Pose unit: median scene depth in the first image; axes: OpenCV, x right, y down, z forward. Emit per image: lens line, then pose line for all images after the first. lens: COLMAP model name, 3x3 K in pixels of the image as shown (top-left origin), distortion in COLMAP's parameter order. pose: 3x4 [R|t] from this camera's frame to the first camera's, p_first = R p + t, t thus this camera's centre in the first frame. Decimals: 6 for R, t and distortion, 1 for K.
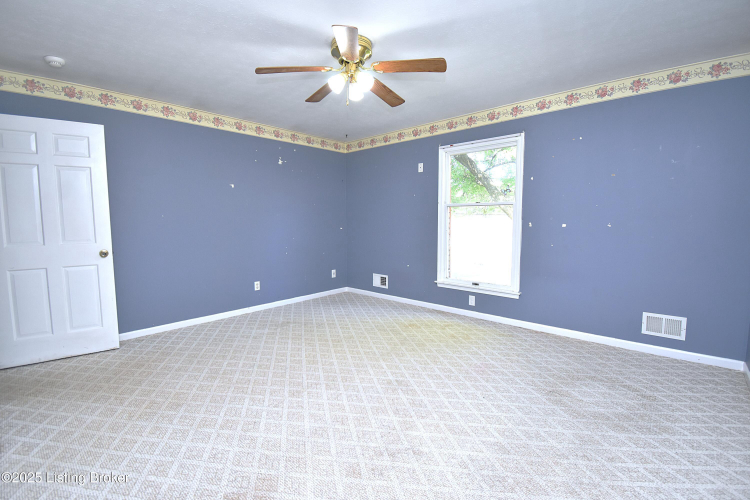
lens RADIAL K [[345.3, 0, 371.9], [0, 345.3, 246.4], [0, 0, 1]] dist [0.028366, -0.031096]
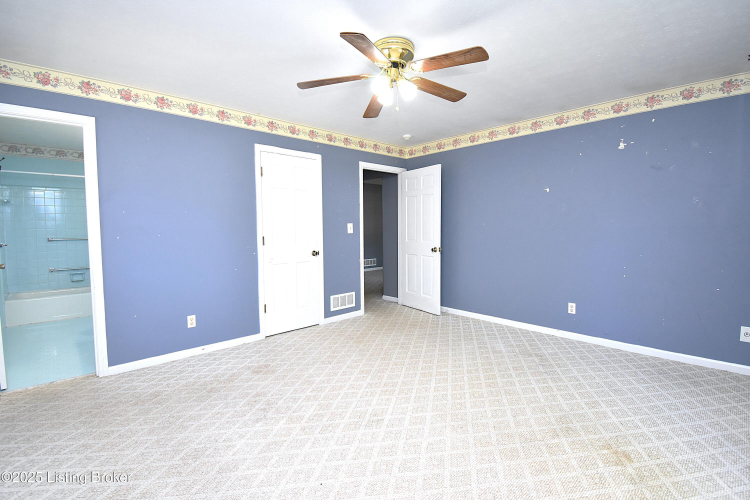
lens RADIAL K [[345.3, 0, 371.9], [0, 345.3, 246.4], [0, 0, 1]] dist [0.028366, -0.031096]
pose [[-0.090581, 0.061996, -0.993958, 0.741430], [-0.072682, 0.994987, 0.068684, -0.075756], [0.993233, 0.078465, -0.085621, 0.847445]]
